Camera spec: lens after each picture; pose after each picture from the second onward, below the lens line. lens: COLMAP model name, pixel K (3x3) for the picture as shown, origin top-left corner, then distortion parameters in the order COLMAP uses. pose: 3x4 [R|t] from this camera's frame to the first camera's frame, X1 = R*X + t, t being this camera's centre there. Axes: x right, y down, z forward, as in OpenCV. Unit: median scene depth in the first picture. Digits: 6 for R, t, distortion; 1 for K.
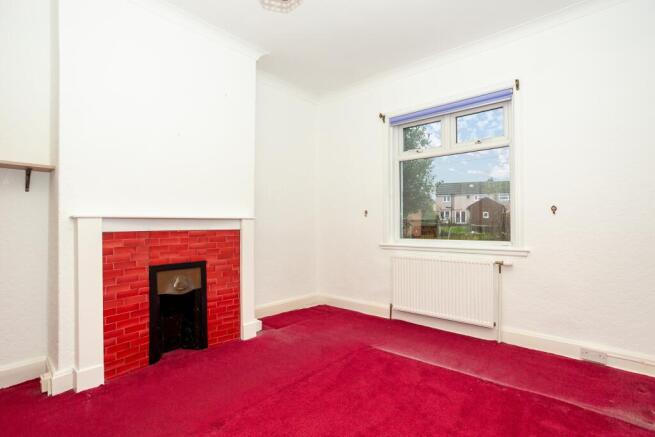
lens RADIAL K [[316.2, 0, 324.3], [0, 316.2, 216.8], [0, 0, 1]] dist [-0.048560, 0.023745]
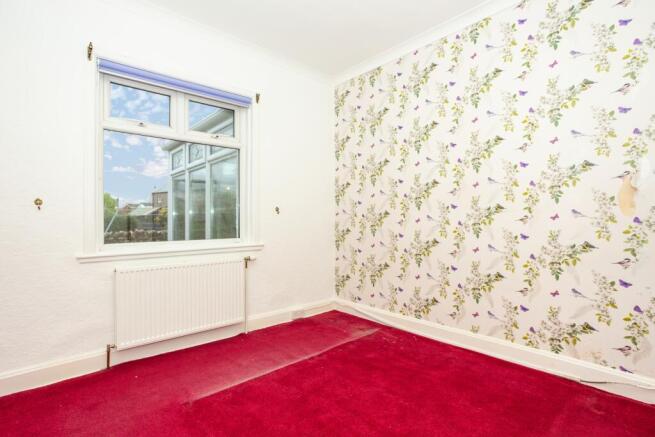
lens RADIAL K [[316.2, 0, 324.3], [0, 316.2, 216.8], [0, 0, 1]] dist [-0.048560, 0.023745]
pose [[0.119723, 0.008940, 0.992767, -0.483966], [-0.020873, 0.999761, -0.006485, 0.007278], [-0.992588, -0.019945, 0.119881, 0.624105]]
